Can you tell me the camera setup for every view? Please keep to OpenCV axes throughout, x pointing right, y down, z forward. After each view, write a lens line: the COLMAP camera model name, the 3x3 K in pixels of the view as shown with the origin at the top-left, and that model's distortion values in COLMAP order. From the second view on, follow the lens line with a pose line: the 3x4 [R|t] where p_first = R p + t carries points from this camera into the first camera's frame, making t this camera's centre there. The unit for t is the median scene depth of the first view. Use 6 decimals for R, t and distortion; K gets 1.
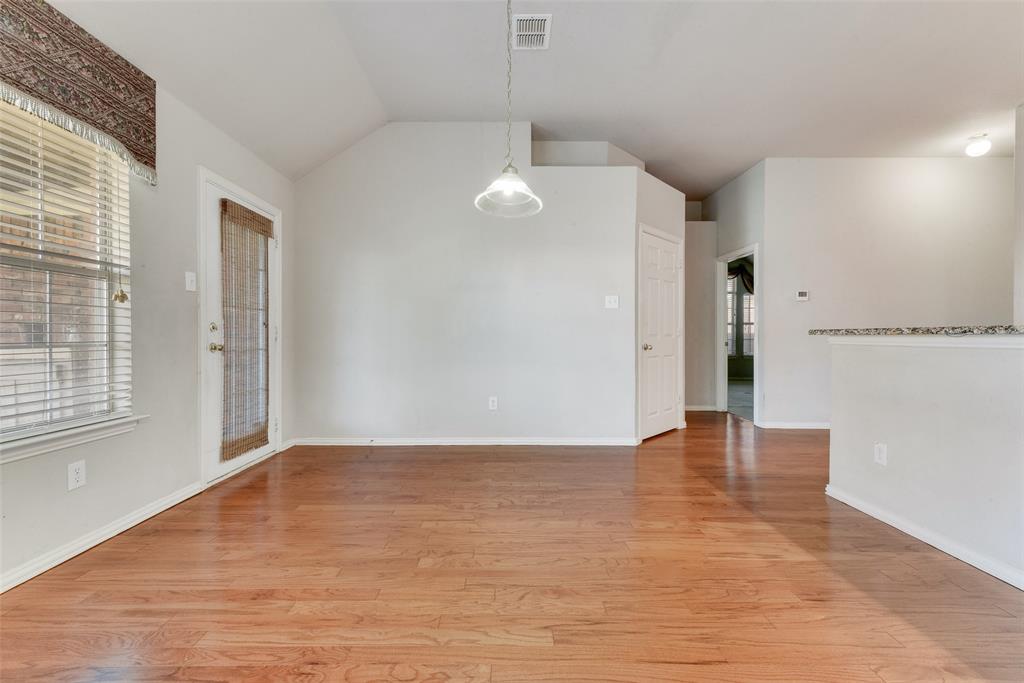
lens RADIAL K [[411.5, 0, 511.2], [0, 411.5, 335.7], [0, 0, 1]] dist [0.011543, 0.000025]
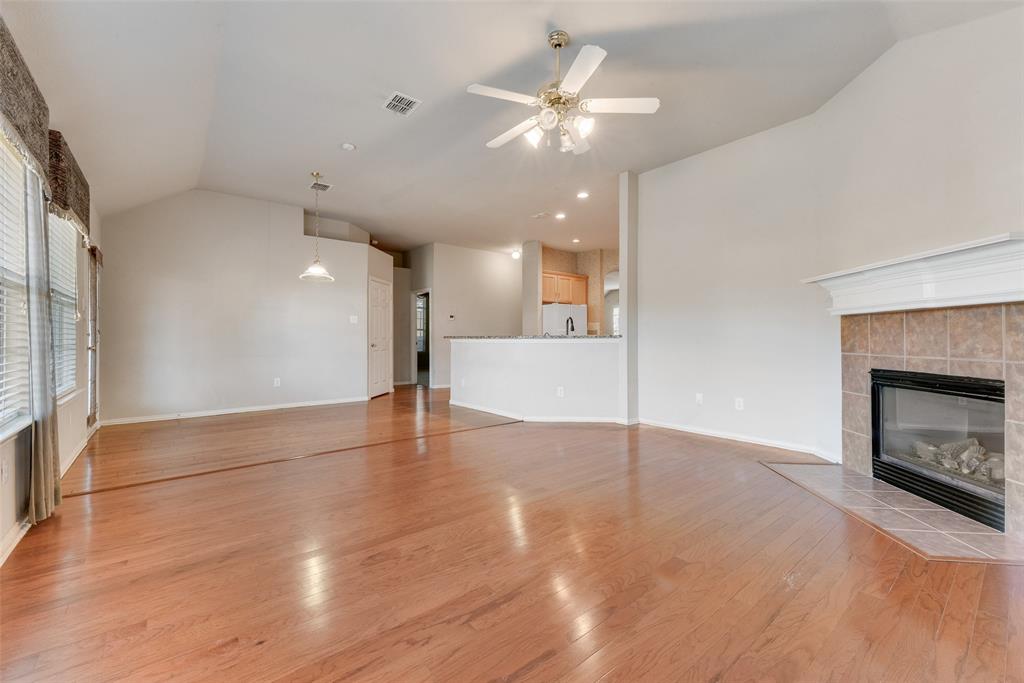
lens RADIAL K [[411.5, 0, 512.3], [0, 411.5, 339.3], [0, 0, 1]] dist [0.011543, 0.000025]
pose [[0.772179, -0.004506, 0.635389, -0.333732], [0.002553, 0.999989, 0.003989, -0.003293], [-0.635400, -0.001459, 0.772182, -0.744231]]
